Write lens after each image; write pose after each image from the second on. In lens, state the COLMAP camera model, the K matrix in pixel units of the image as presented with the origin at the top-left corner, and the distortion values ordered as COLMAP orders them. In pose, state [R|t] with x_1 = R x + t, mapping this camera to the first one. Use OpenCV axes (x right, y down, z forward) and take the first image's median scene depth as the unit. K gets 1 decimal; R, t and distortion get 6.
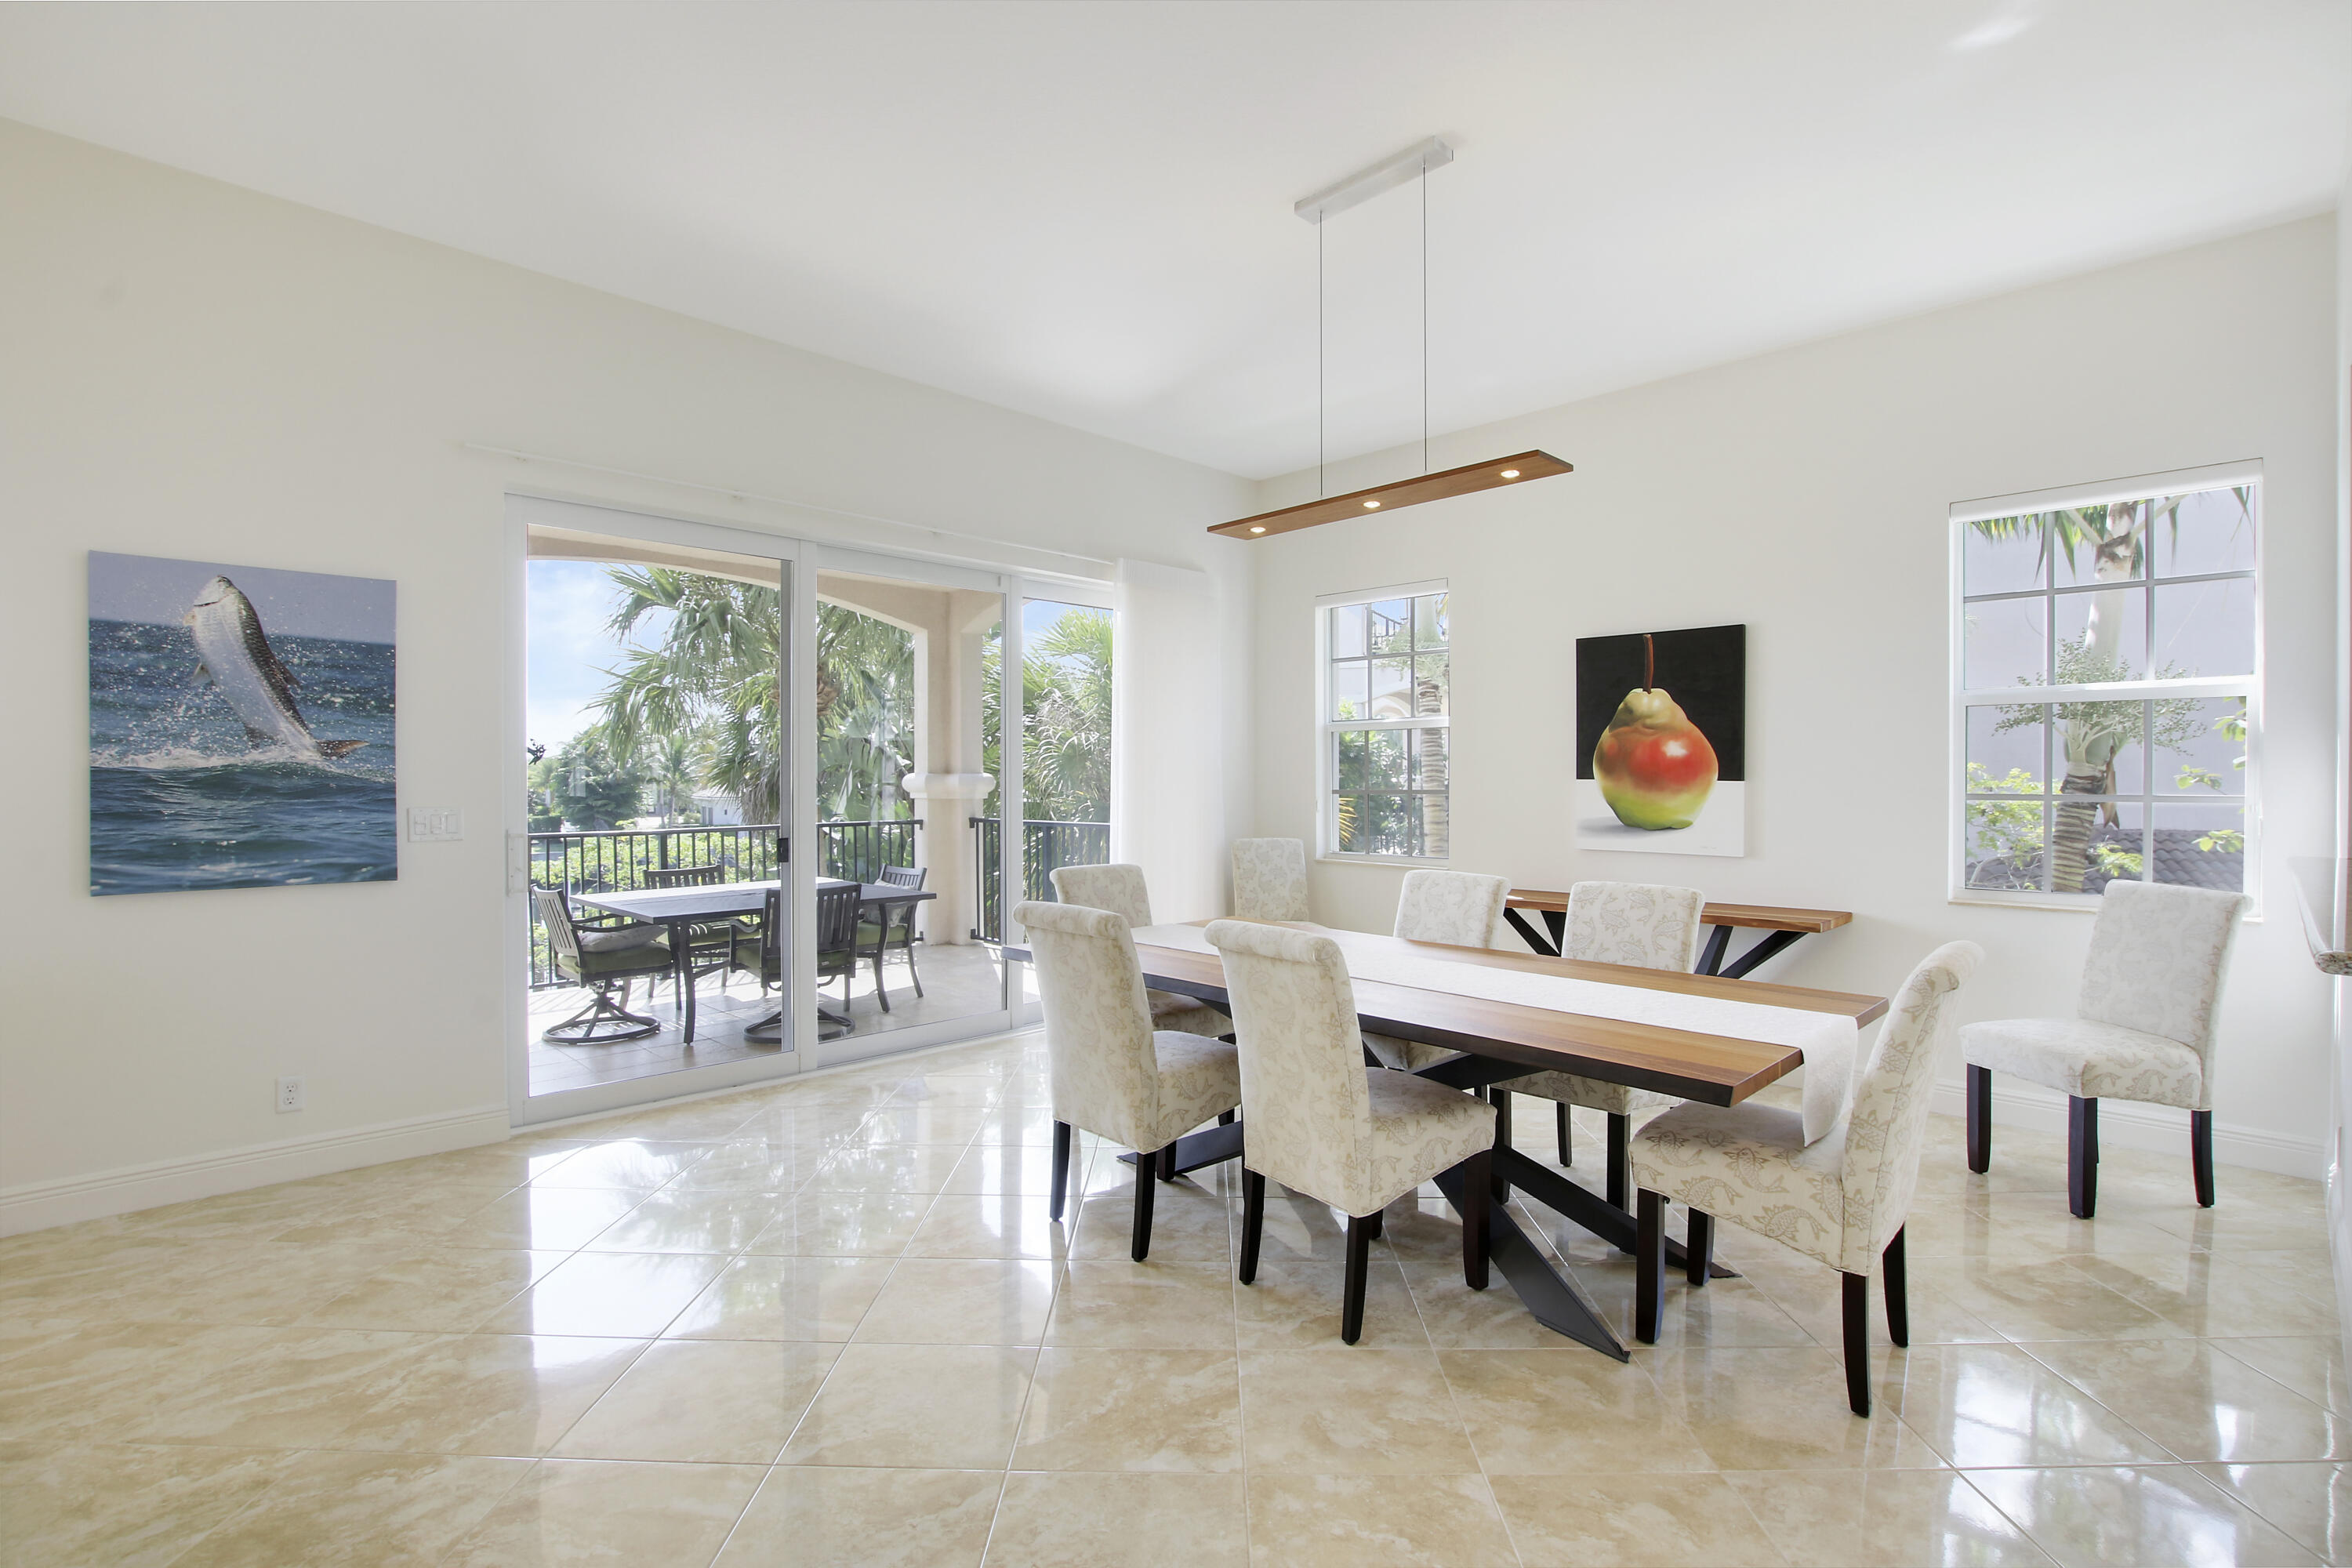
lens RADIAL K [[1085.8, 0, 1172.3], [0, 1085.8, 776.6], [0, 0, 1]] dist [-0.035154, 0.001094]
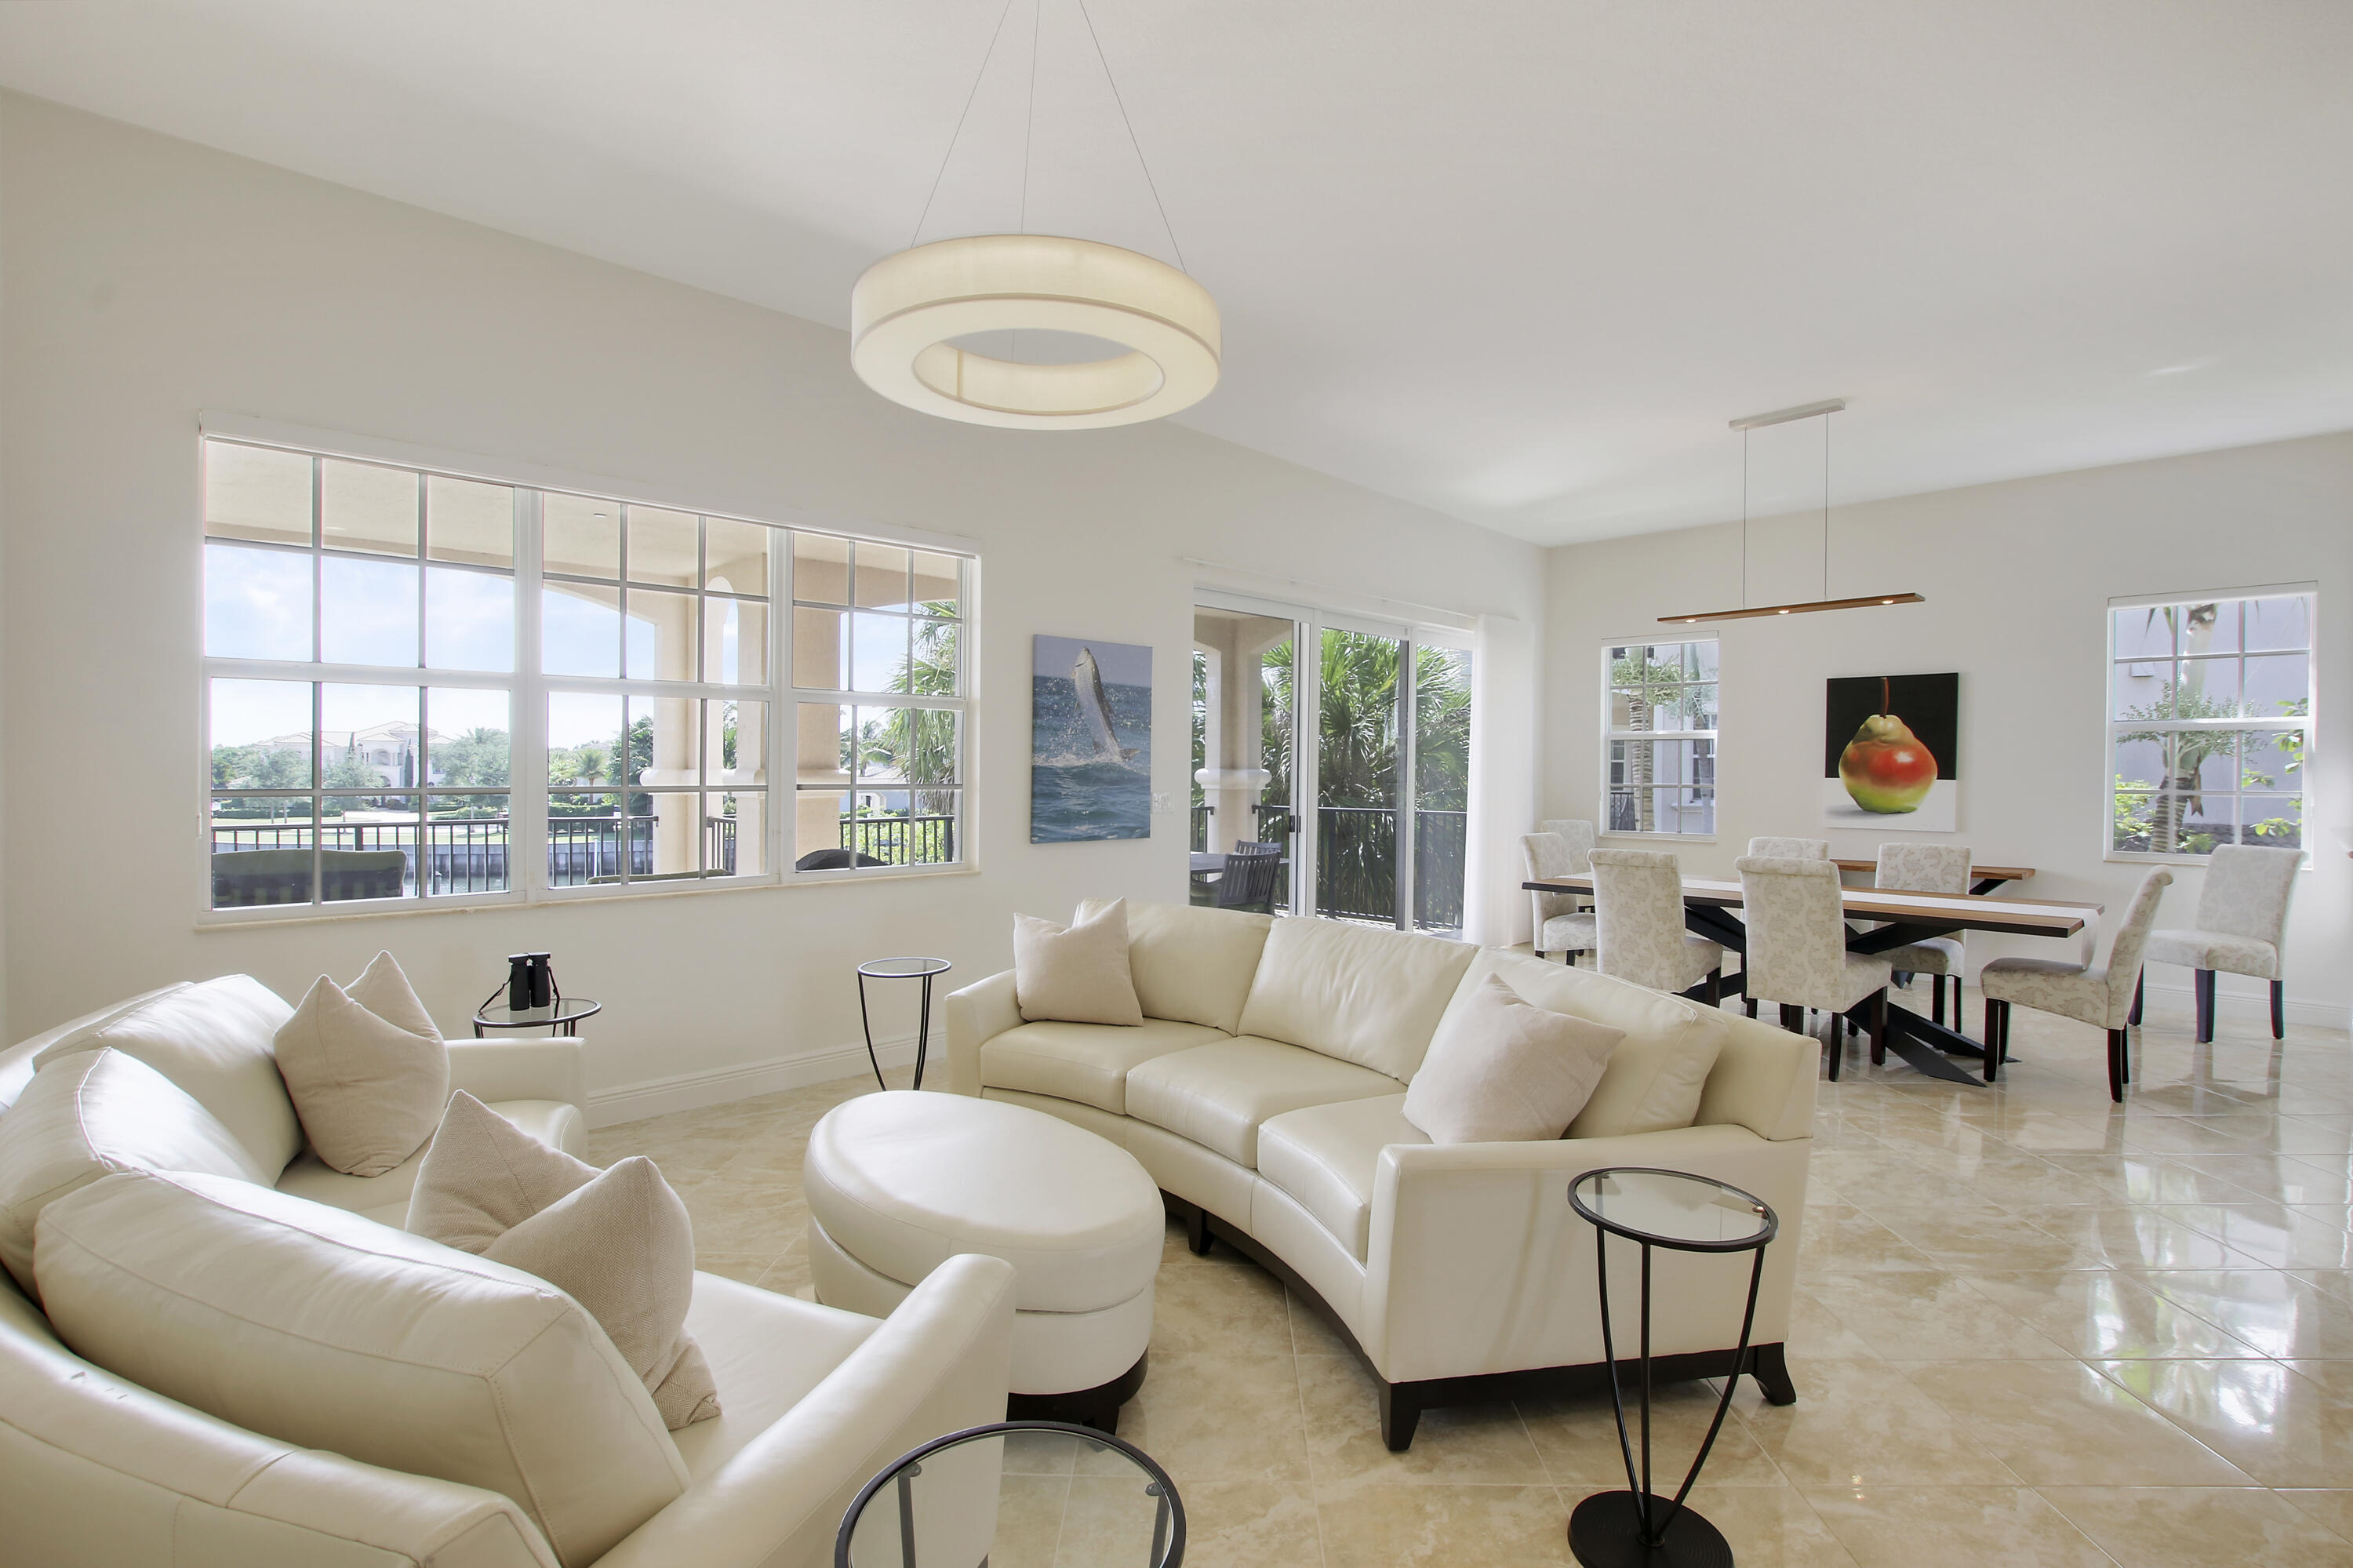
lens RADIAL K [[1086.3, 0, 1185.1], [0, 1086.3, 777.8], [0, 0, 1]] dist [-0.035154, 0.001094]
pose [[0.999952, 0.006844, -0.006981, -0.708185], [-0.006792, 0.999950, 0.007337, -0.003358], [0.007031, -0.007289, 0.999949, -0.640374]]
